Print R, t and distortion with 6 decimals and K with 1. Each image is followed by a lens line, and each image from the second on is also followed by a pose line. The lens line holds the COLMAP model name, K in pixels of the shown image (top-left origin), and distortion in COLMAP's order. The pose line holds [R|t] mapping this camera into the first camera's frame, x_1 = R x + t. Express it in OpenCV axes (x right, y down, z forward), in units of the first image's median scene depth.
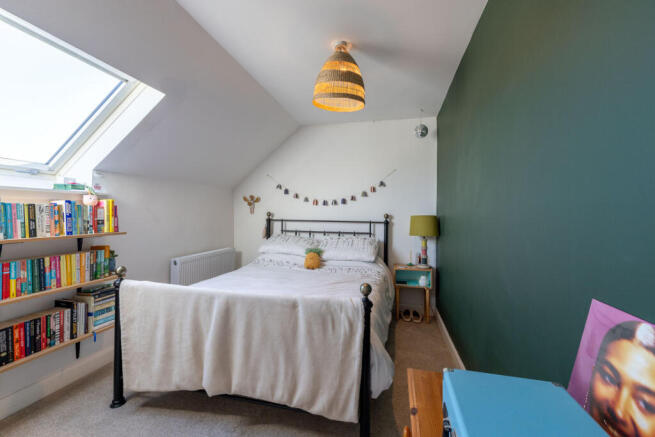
lens RADIAL K [[282.6, 0, 326.6], [0, 282.6, 214.7], [0, 0, 1]] dist [-0.000249, -0.000008]
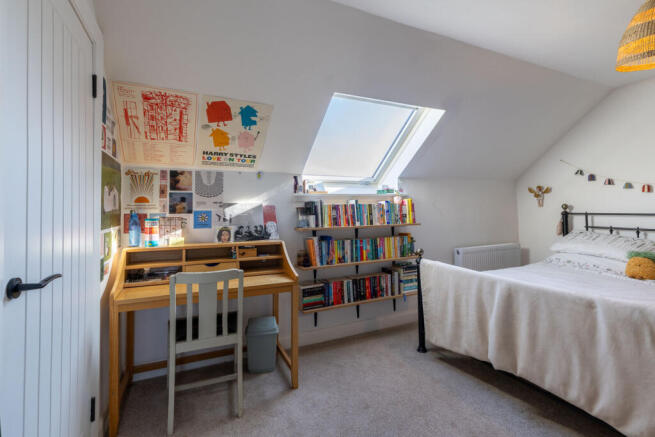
lens RADIAL K [[283.7, 0, 324.4], [0, 283.7, 199.1], [0, 0, 1]] dist [0.002075, 0.000461]
pose [[0.605610, -0.046750, -0.794387, 0.073602], [0.018765, 0.998834, -0.044476, -0.000006], [0.795540, 0.012029, 0.605781, -0.166534]]
